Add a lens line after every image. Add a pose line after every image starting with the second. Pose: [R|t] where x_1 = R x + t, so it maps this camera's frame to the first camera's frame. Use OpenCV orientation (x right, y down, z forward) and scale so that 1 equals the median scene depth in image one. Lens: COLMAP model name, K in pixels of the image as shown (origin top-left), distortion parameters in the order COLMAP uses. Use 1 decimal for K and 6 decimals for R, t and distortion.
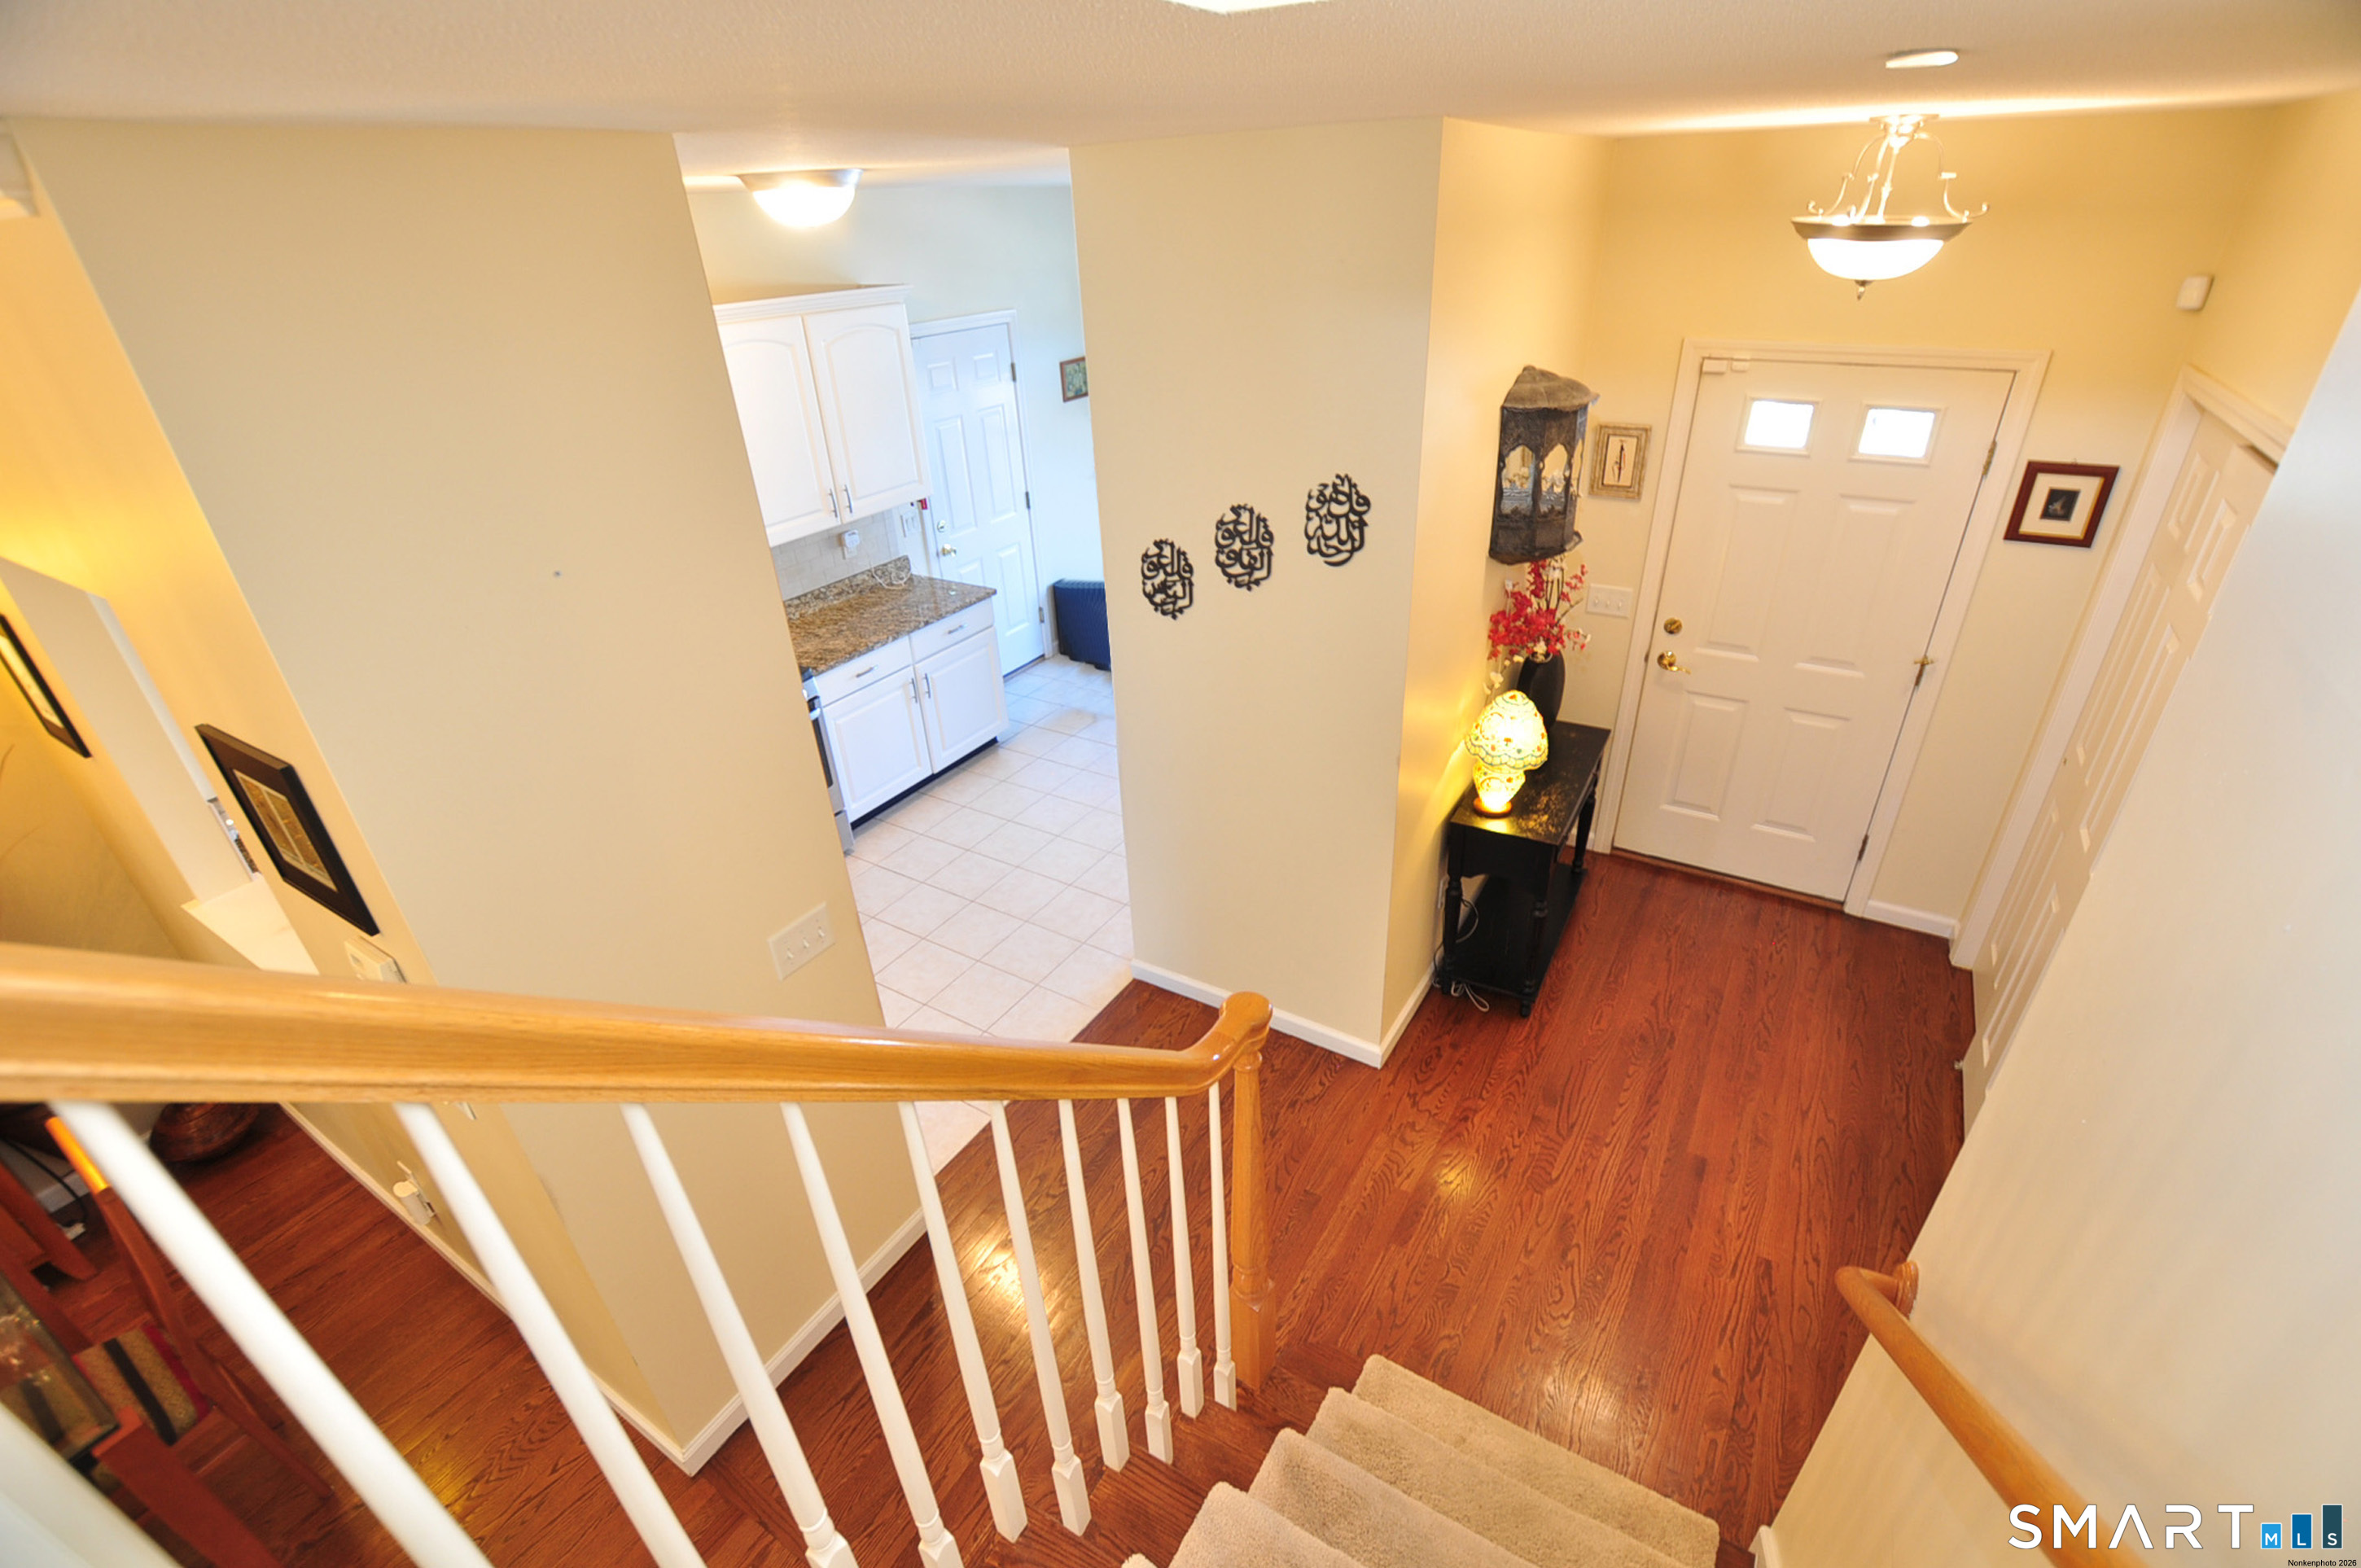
lens RADIAL K [[1018.4, 0, 1186.3], [0, 1018.4, 785.8], [0, 0, 1]] dist [-0.026020, -0.000762]
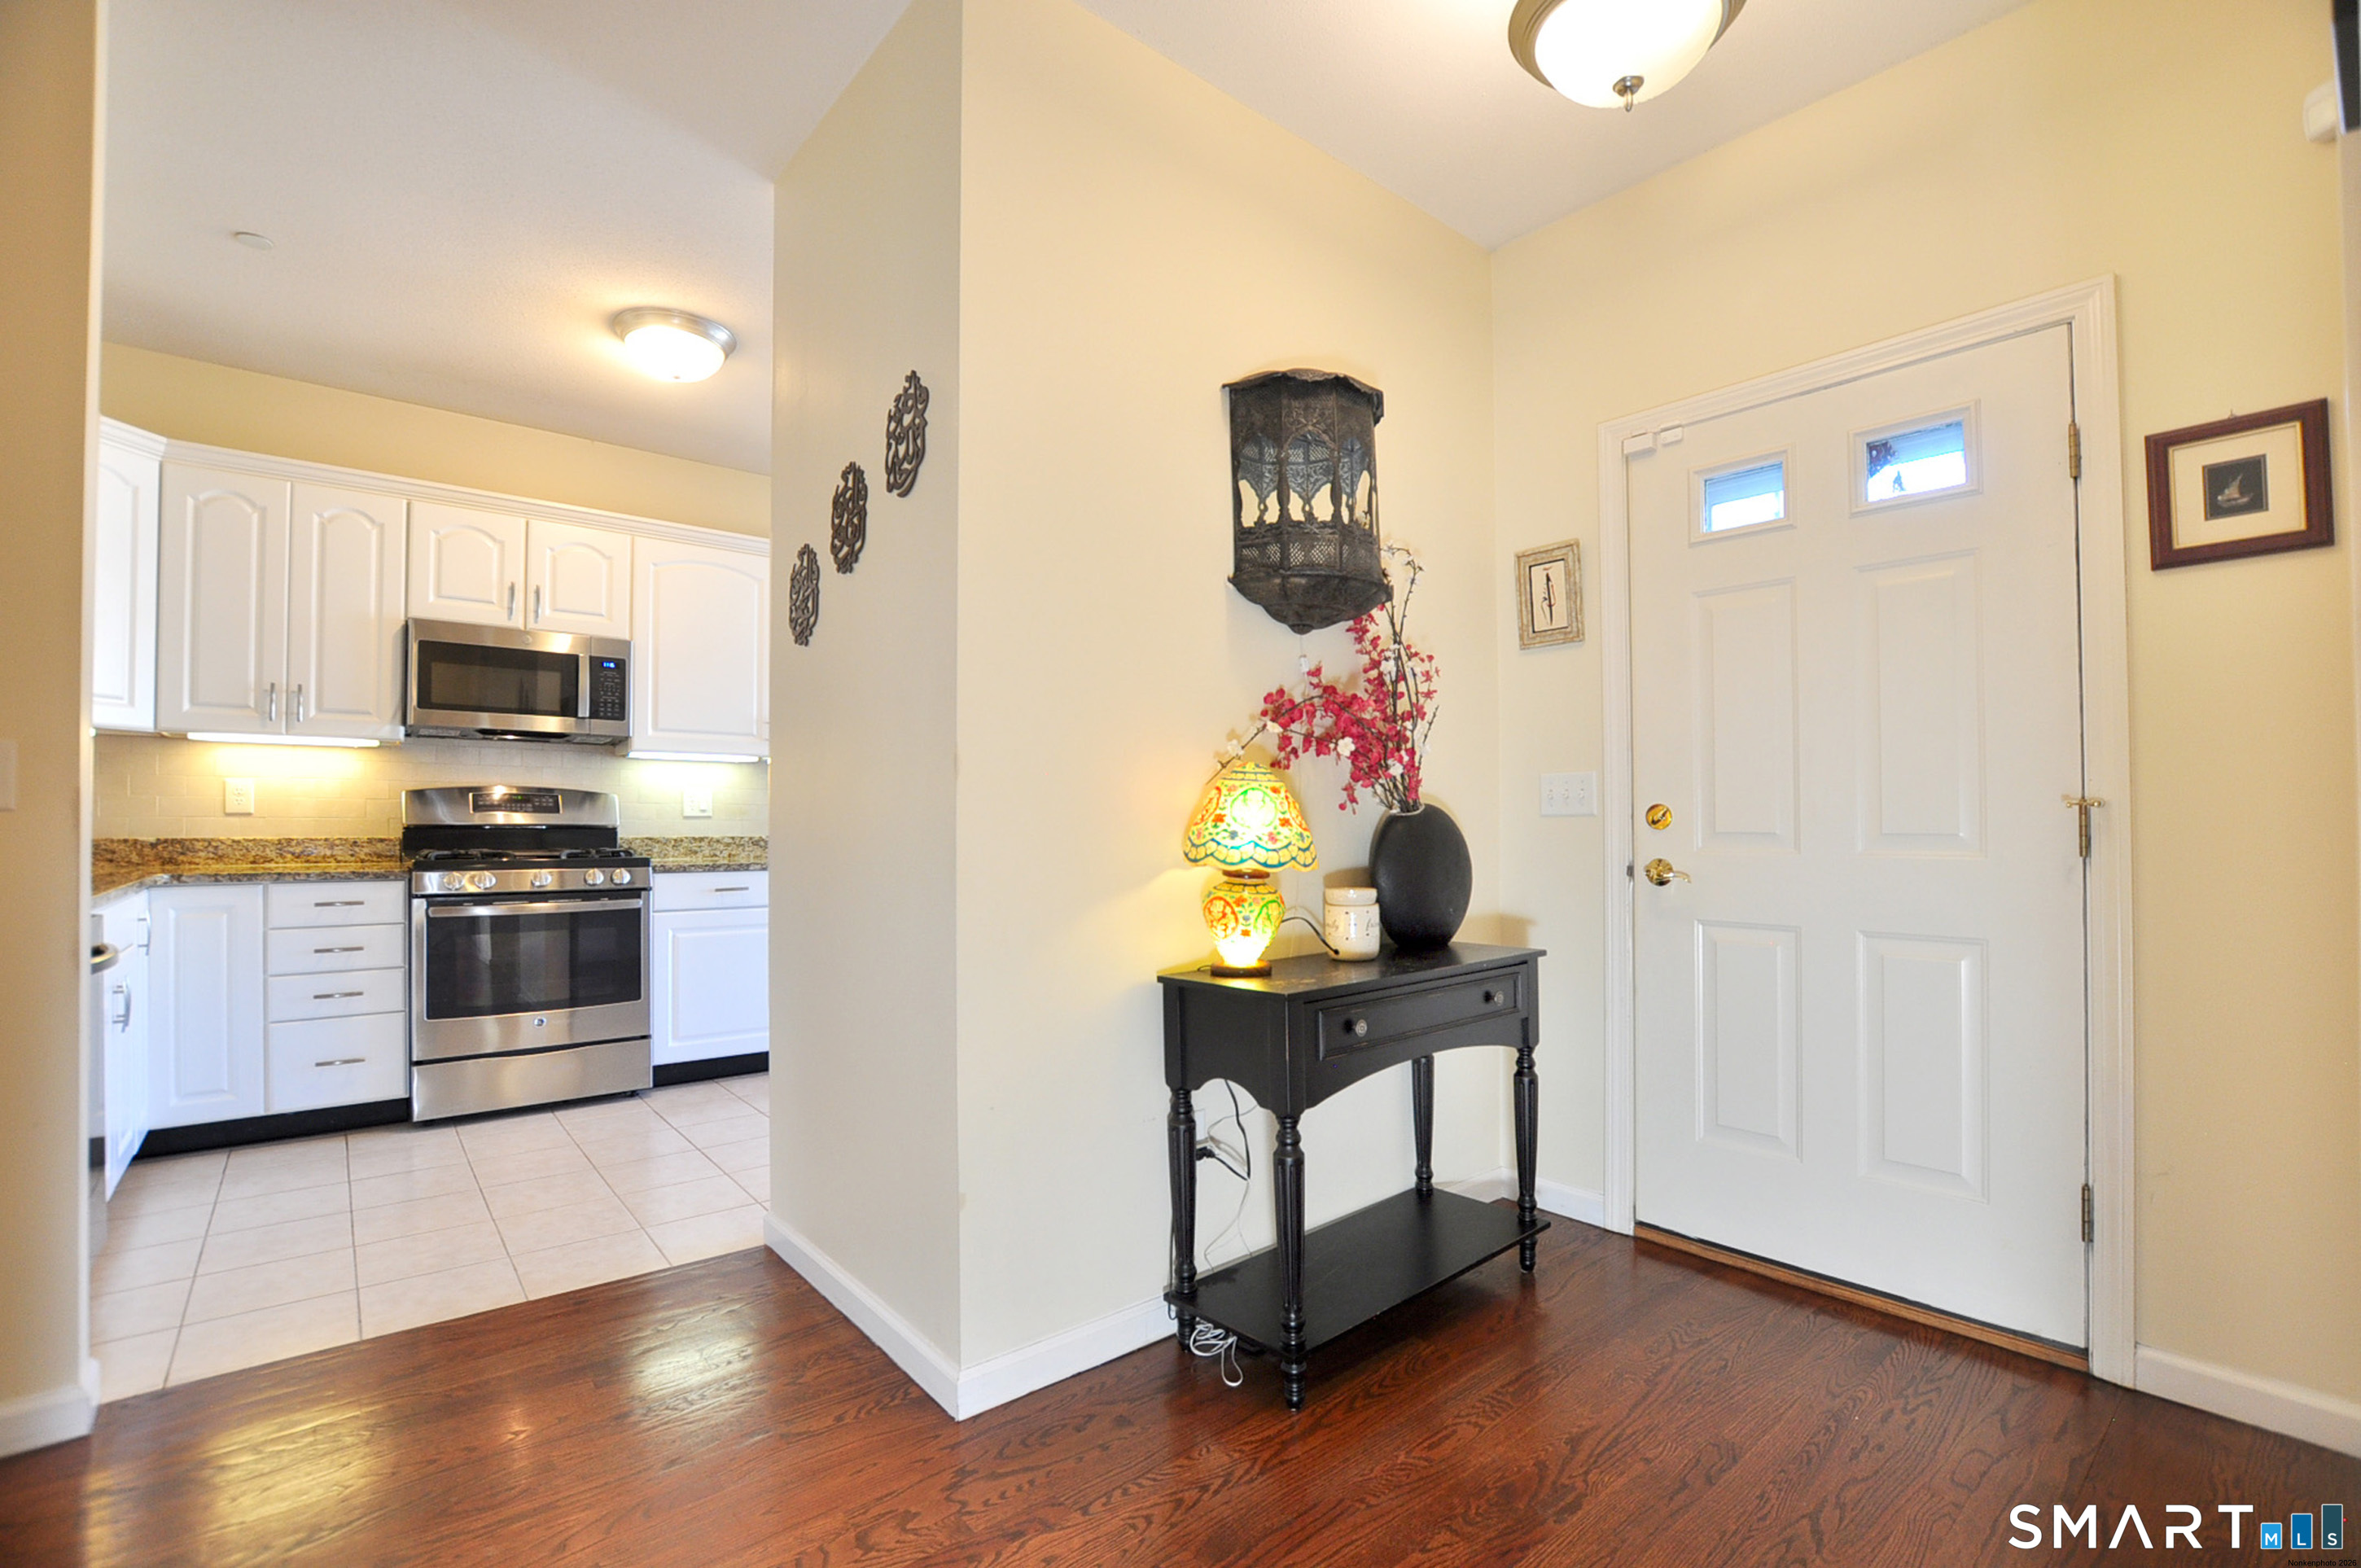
lens RADIAL K [[1018.4, 0, 1173.4], [0, 1018.4, 794.7], [0, 0, 1]] dist [-0.026020, -0.000762]
pose [[0.947920, 0.031545, -0.316943, 0.442912], [-0.185642, 0.863306, -0.469297, 0.218336], [0.258815, 0.503694, 0.824201, 0.427233]]
